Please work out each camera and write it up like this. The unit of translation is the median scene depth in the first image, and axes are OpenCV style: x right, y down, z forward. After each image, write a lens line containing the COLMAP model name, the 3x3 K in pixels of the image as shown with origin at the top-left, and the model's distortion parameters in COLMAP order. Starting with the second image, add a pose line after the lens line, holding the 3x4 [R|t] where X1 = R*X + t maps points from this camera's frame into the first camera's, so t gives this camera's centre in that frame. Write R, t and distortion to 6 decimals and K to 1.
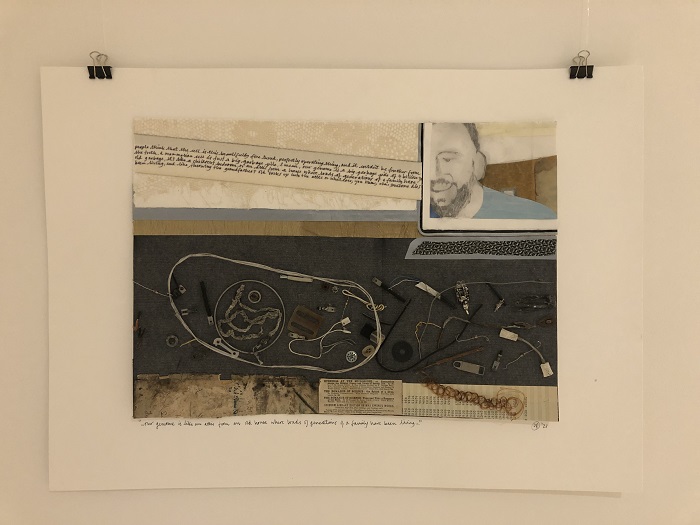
lens RADIAL K [[571.3, 0, 349.1], [0, 571.3, 261.7], [0, 0, 1]] dist [-0.005449, -0.001026]
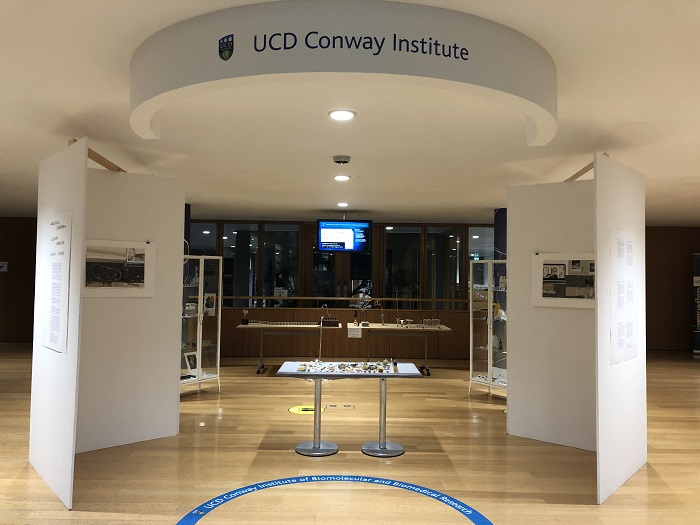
lens RADIAL K [[571.3, 0, 349.2], [0, 571.3, 262.1], [0, 0, 1]] dist [-0.005449, -0.001026]
pose [[0.770149, 0.033020, 0.637009, -2.398195], [-0.004868, 0.998934, -0.045896, 0.271115], [-0.637846, 0.032245, 0.769489, -6.635034]]
